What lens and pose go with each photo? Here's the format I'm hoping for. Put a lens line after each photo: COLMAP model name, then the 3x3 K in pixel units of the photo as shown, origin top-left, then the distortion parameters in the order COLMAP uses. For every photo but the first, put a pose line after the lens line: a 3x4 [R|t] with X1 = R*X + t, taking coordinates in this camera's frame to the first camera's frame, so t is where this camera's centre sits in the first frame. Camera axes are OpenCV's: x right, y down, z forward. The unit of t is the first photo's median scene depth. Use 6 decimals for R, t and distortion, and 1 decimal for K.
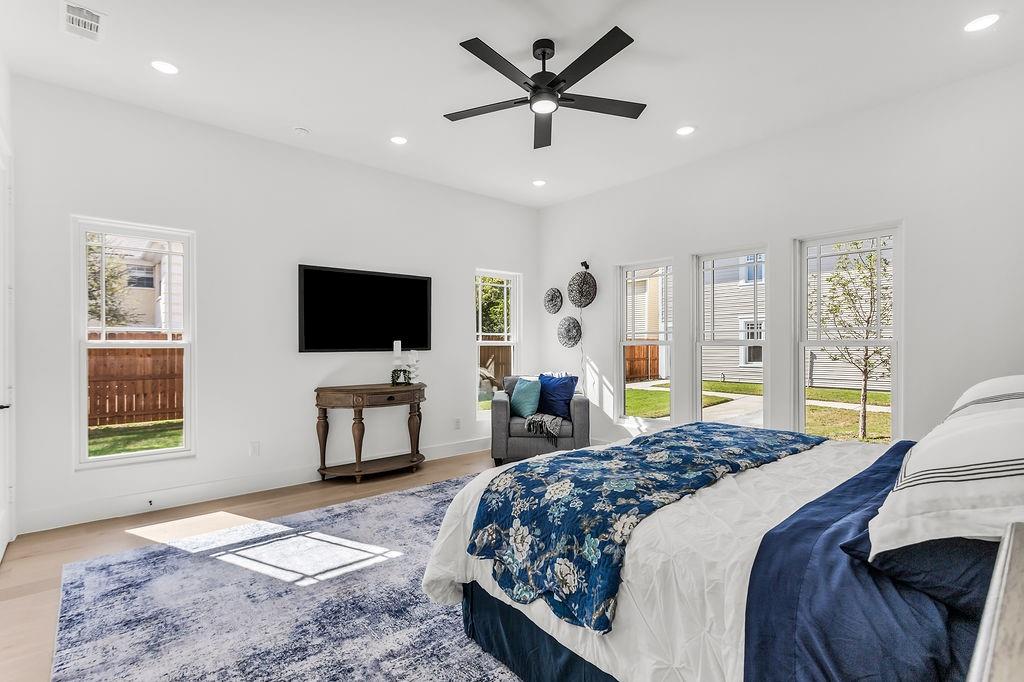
lens RADIAL K [[485.3, 0, 514.1], [0, 485.3, 344.5], [0, 0, 1]] dist [0.006527, -0.002211]
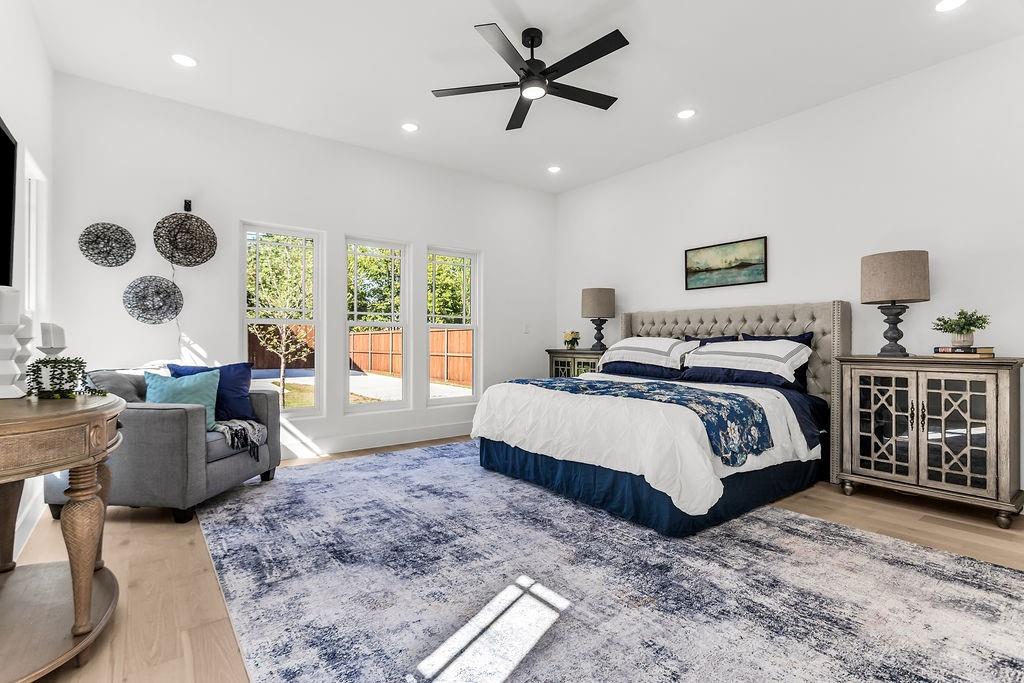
lens RADIAL K [[485.3, 0, 509.0], [0, 485.3, 336.9], [0, 0, 1]] dist [0.006527, -0.002211]
pose [[0.067511, 0.013351, 0.997629, -0.650626], [-0.003277, 0.999908, -0.013160, 0.039786], [-0.997713, -0.002380, 0.067548, 0.632806]]
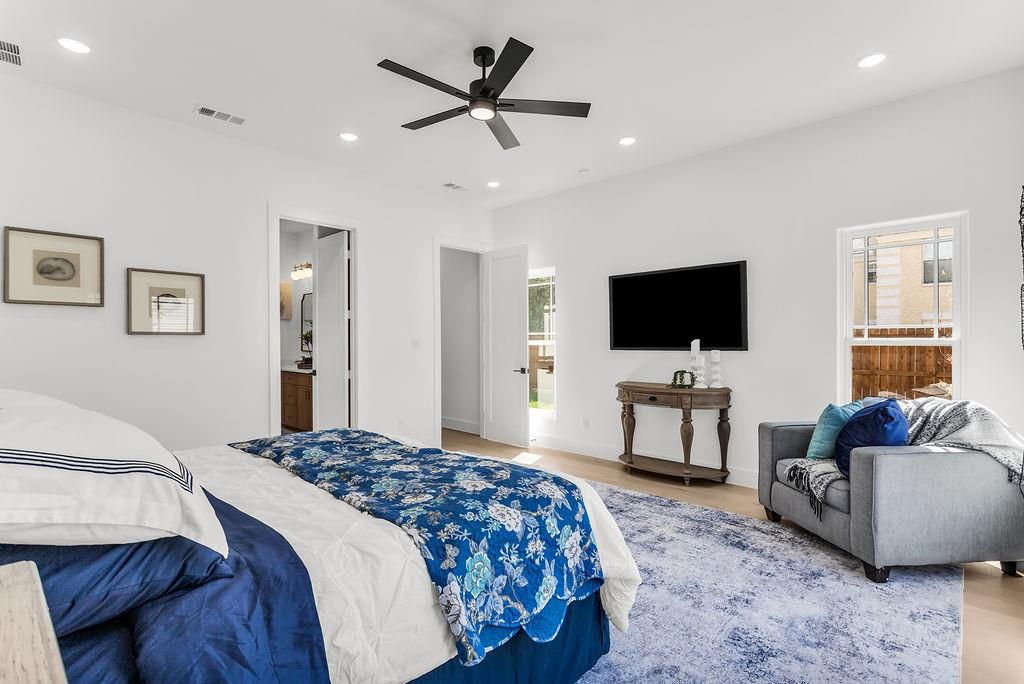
lens RADIAL K [[485.3, 0, 518.3], [0, 485.3, 346.0], [0, 0, 1]] dist [0.006527, -0.002211]
pose [[0.107612, 0.009101, -0.994151, 0.676199], [0.000756, 0.999957, 0.009236, -0.004036], [0.994193, -0.001746, 0.107600, 0.623210]]
